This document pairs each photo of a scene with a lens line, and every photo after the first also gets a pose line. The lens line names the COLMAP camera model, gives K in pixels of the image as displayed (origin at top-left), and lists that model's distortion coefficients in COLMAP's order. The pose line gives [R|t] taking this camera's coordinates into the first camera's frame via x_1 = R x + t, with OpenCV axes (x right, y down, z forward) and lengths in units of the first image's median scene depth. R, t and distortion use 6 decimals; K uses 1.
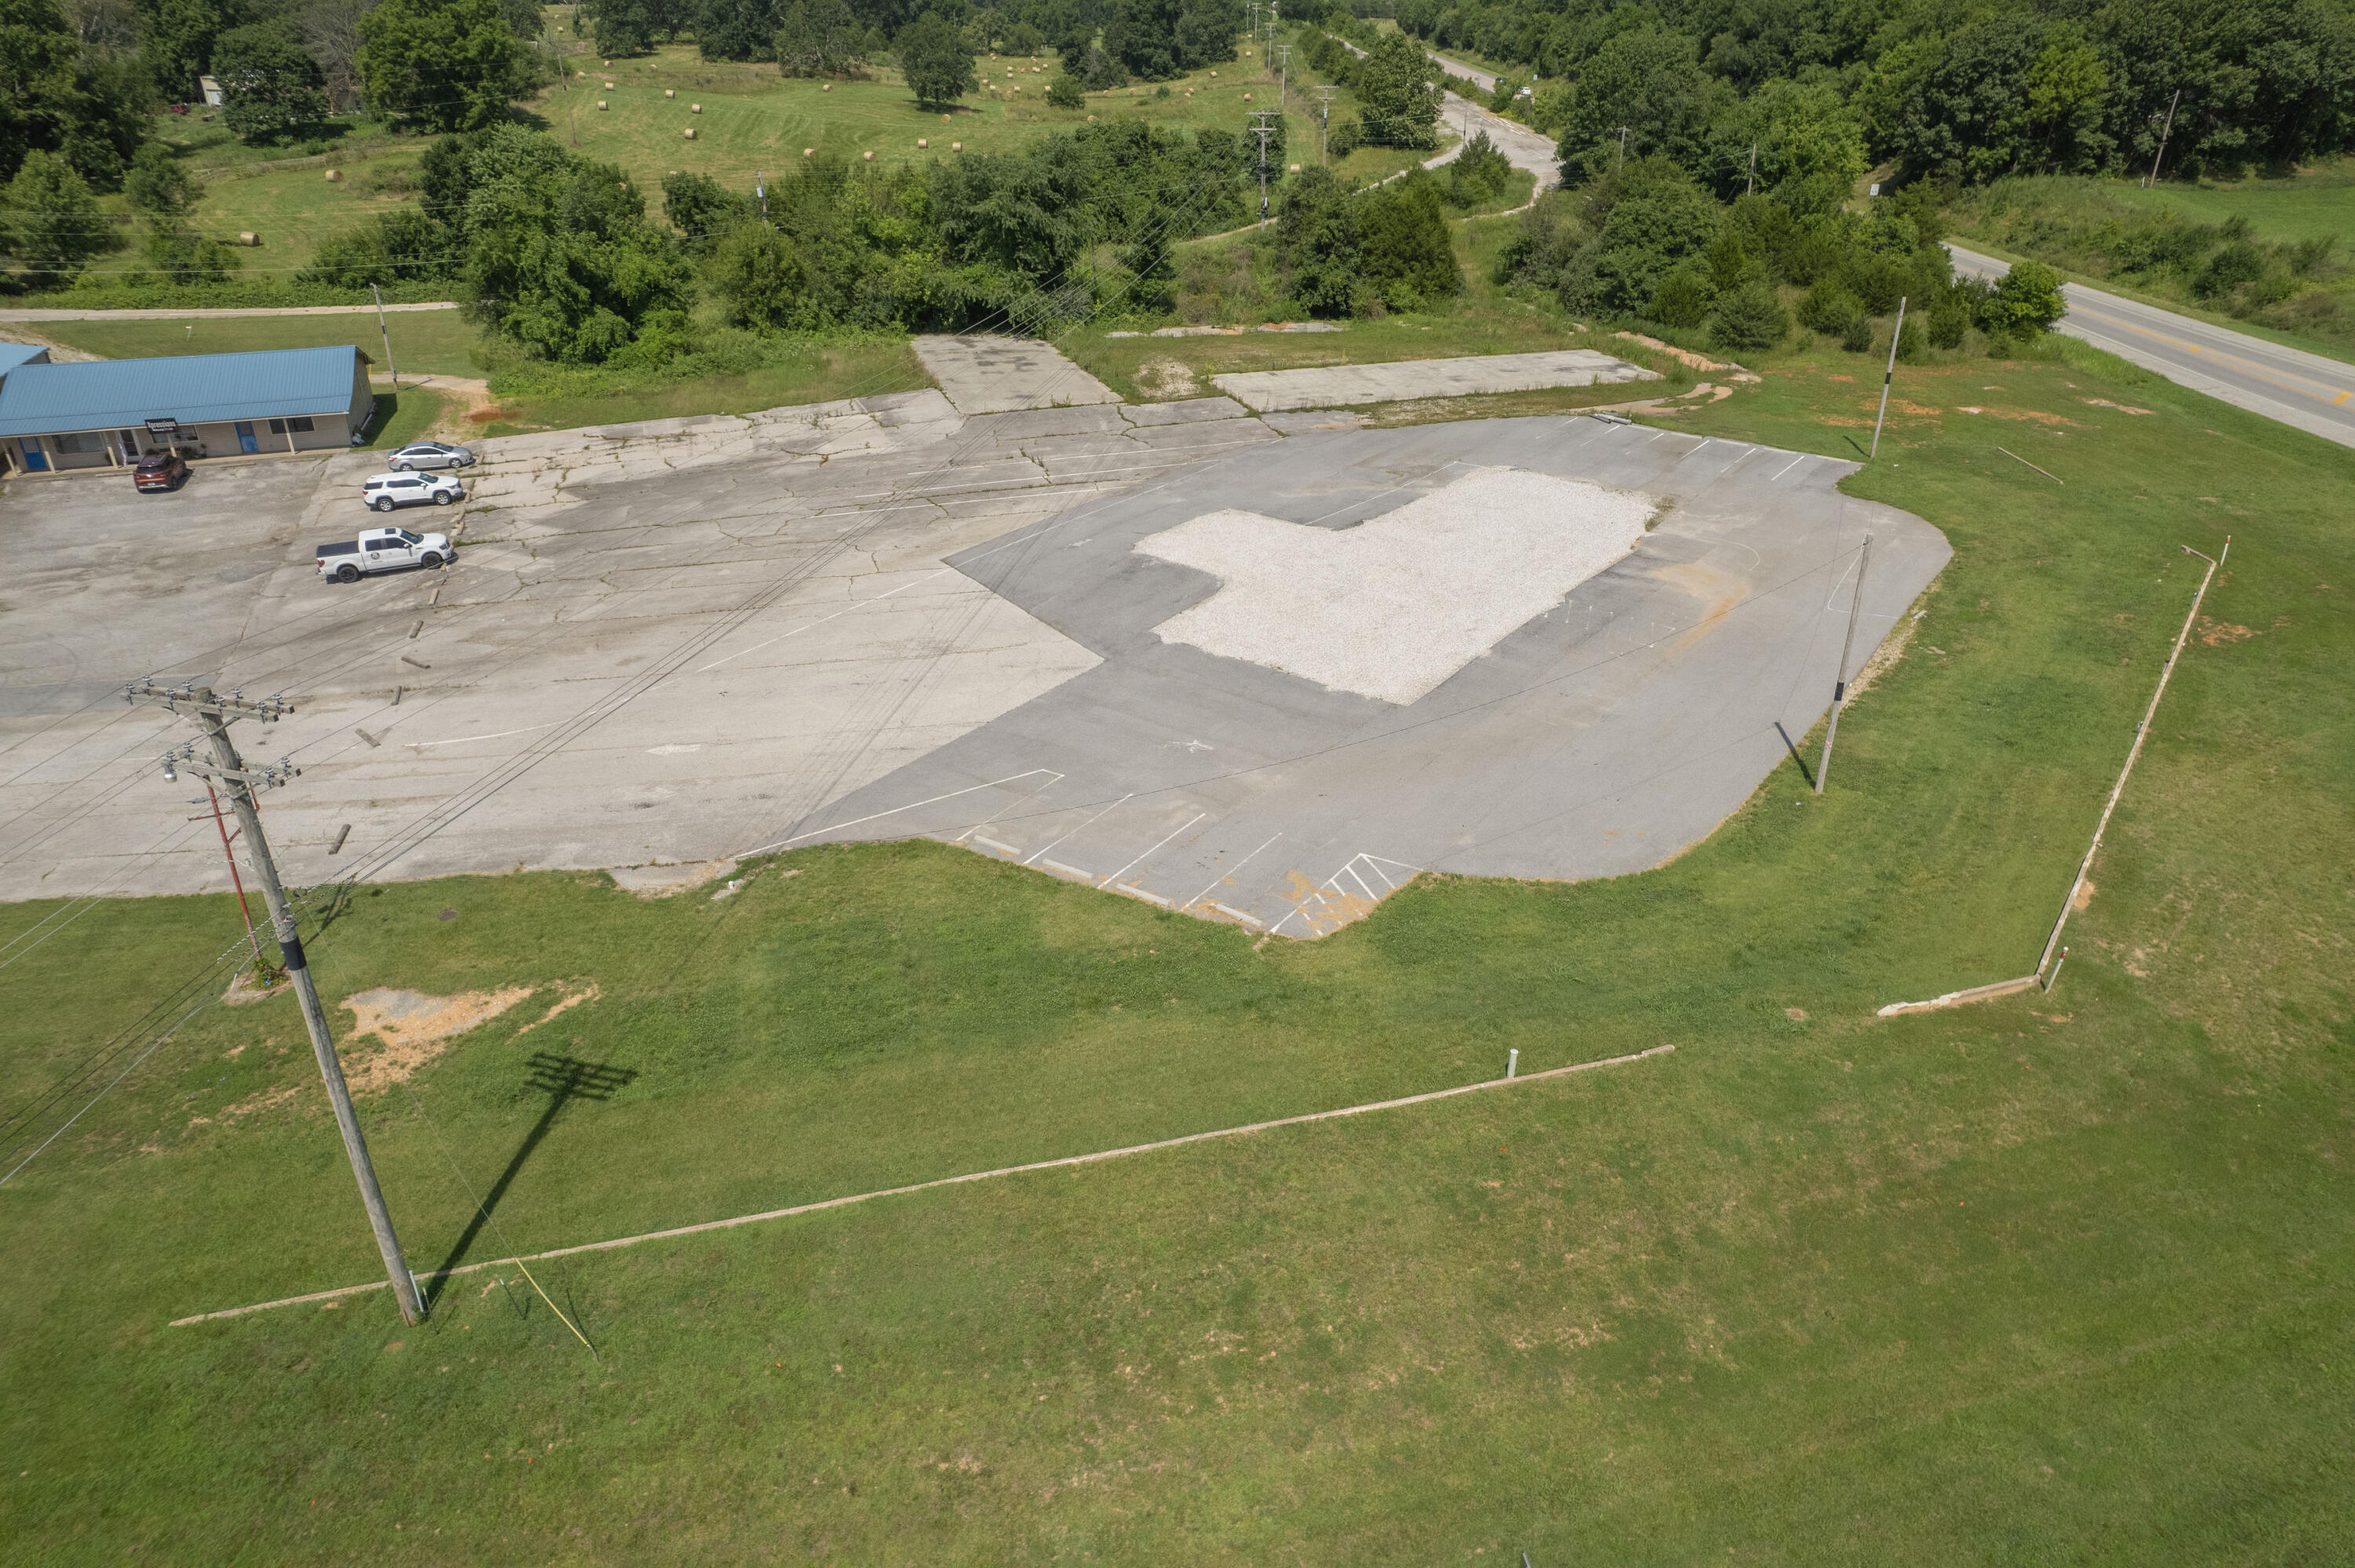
lens RADIAL K [[1523.4, 0, 1168.8], [0, 1523.4, 756.7], [0, 0, 1]] dist [-0.078071, 0.070836]
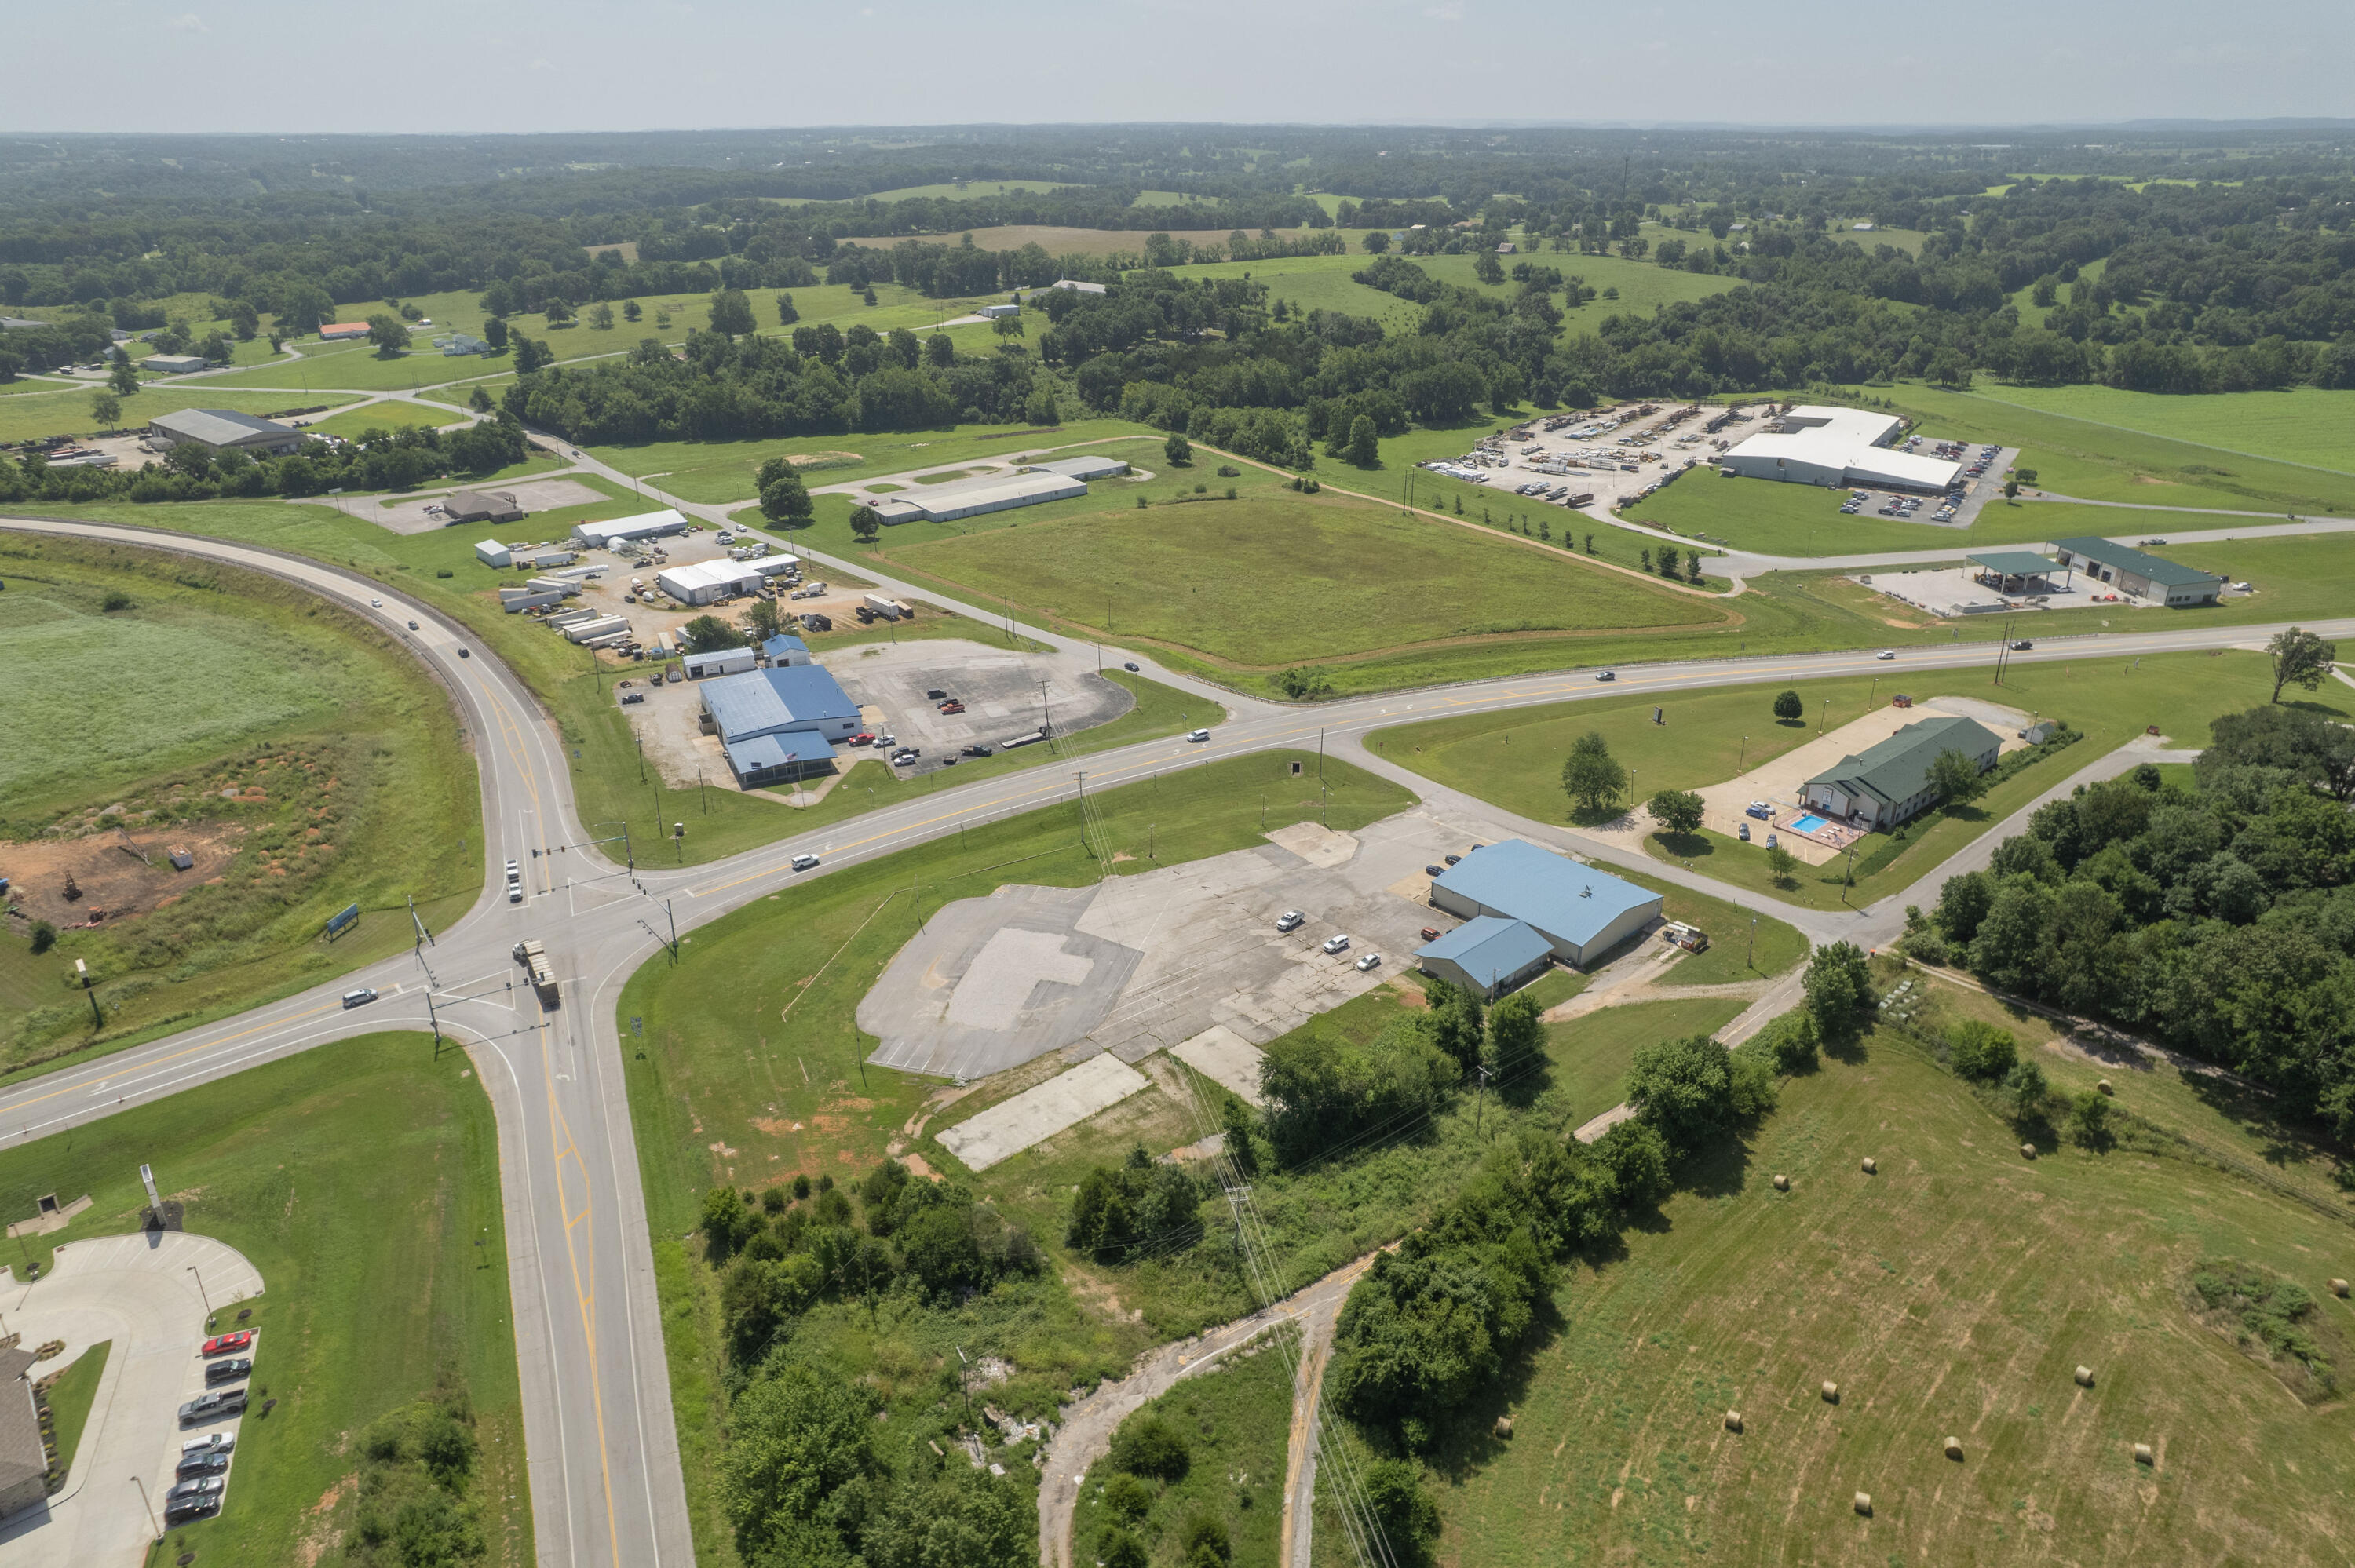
lens RADIAL K [[1516.3, 0, 1183.3], [0, 1516.3, 785.6], [0, 0, 1]] dist [-0.066768, 0.048147]
pose [[-0.922994, 0.157335, -0.351181, 0.763152], [-0.169031, 0.654081, 0.737296, -2.420981], [0.345704, 0.739881, -0.577118, 2.246966]]
